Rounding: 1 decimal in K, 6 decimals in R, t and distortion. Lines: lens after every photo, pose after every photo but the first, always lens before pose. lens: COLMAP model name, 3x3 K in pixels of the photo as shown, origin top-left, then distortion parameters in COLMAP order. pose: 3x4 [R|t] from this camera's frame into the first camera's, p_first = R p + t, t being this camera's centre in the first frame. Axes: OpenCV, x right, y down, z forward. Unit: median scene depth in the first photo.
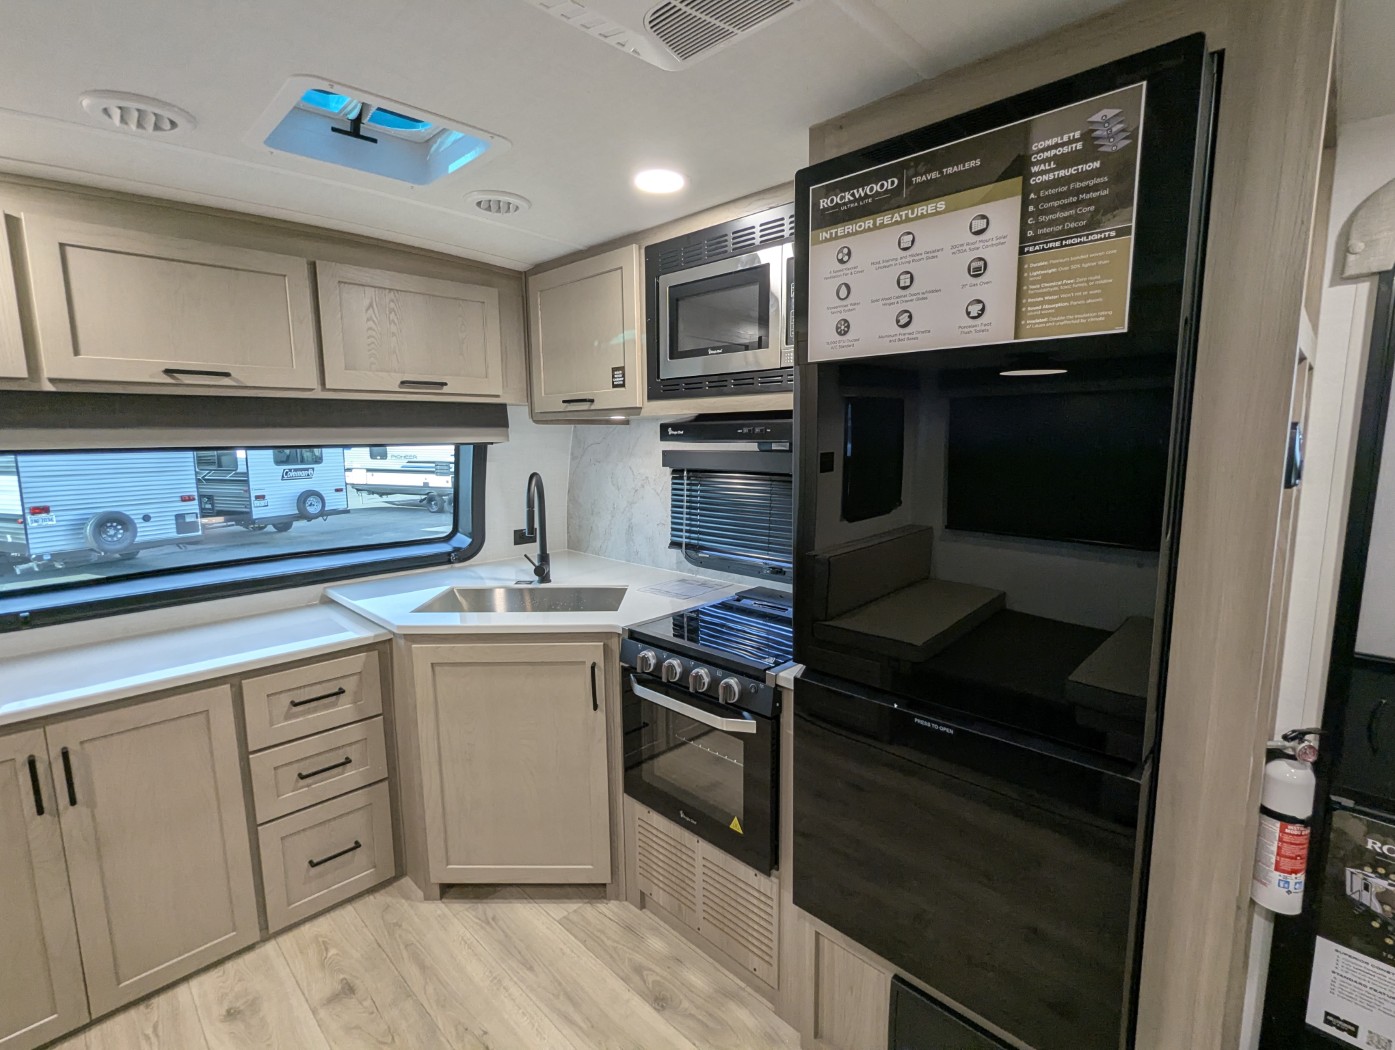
lens RADIAL K [[662.5, 0, 697.5], [0, 662.5, 525.0], [0, 0, 1]] dist [-0.001516, 0.000723]
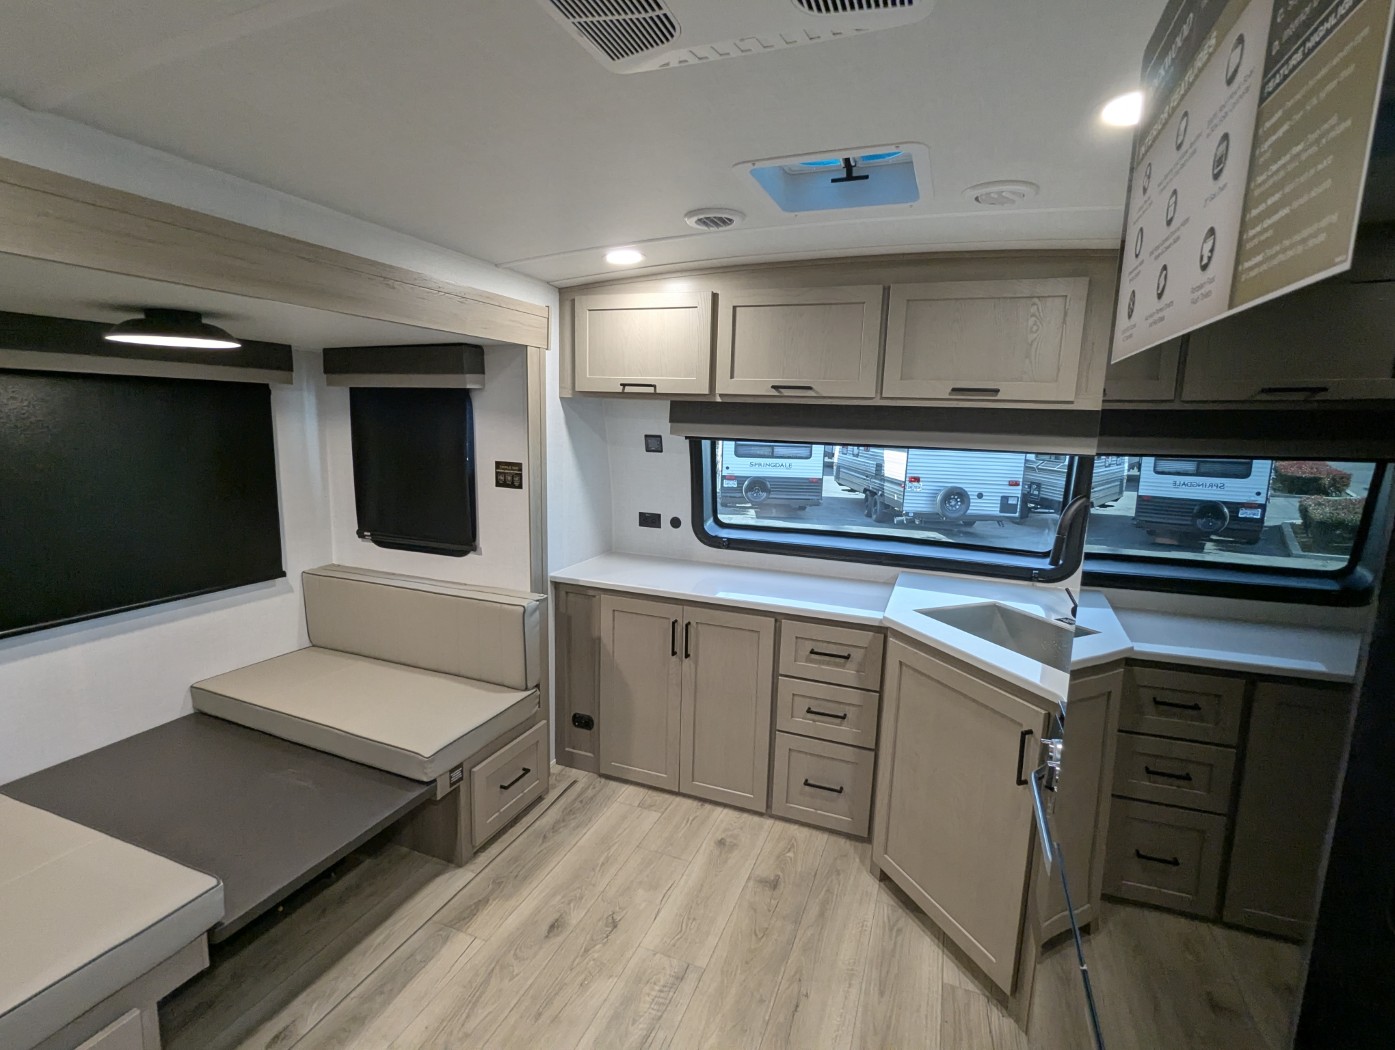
lens RADIAL K [[662.5, 0, 697.5], [0, 662.5, 525.0], [0, 0, 1]] dist [-0.001516, 0.000723]
pose [[0.391532, 0.170215, -0.904284, 0.372305], [-0.163153, 0.980012, 0.113829, -0.066103], [0.905585, 0.102969, 0.411477, 0.256672]]
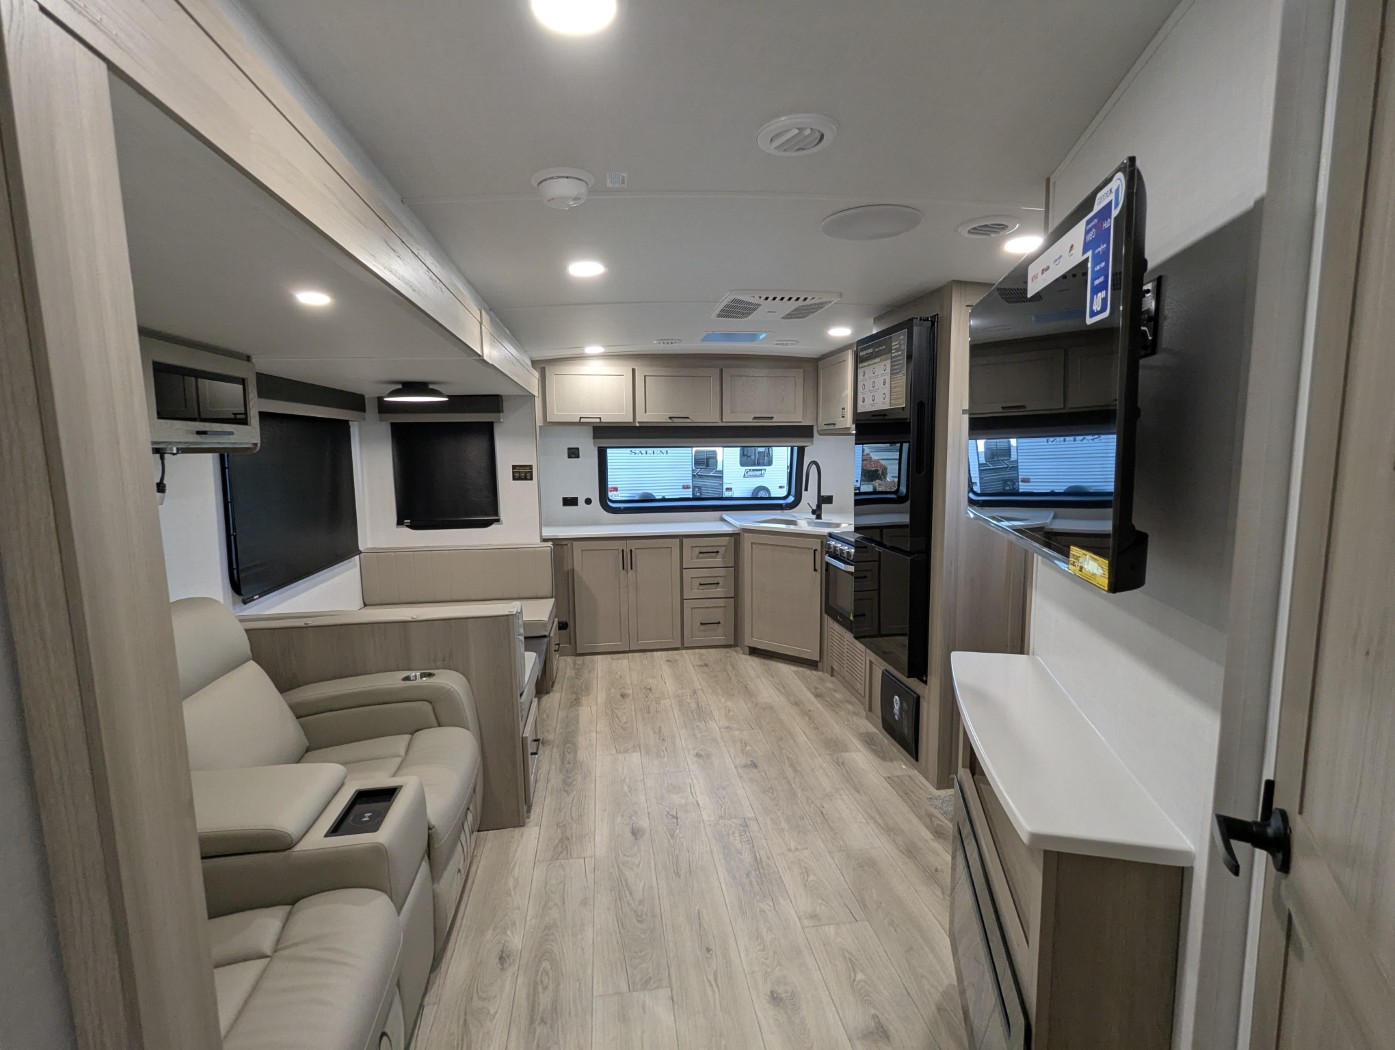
lens RADIAL K [[662.5, 0, 697.5], [0, 662.5, 525.0], [0, 0, 1]] dist [-0.001516, 0.000723]
pose [[0.796816, 0.075297, -0.599512, 0.783226], [-0.084361, 0.996350, 0.013015, 0.133215], [0.598304, 0.040205, 0.800260, -0.896350]]
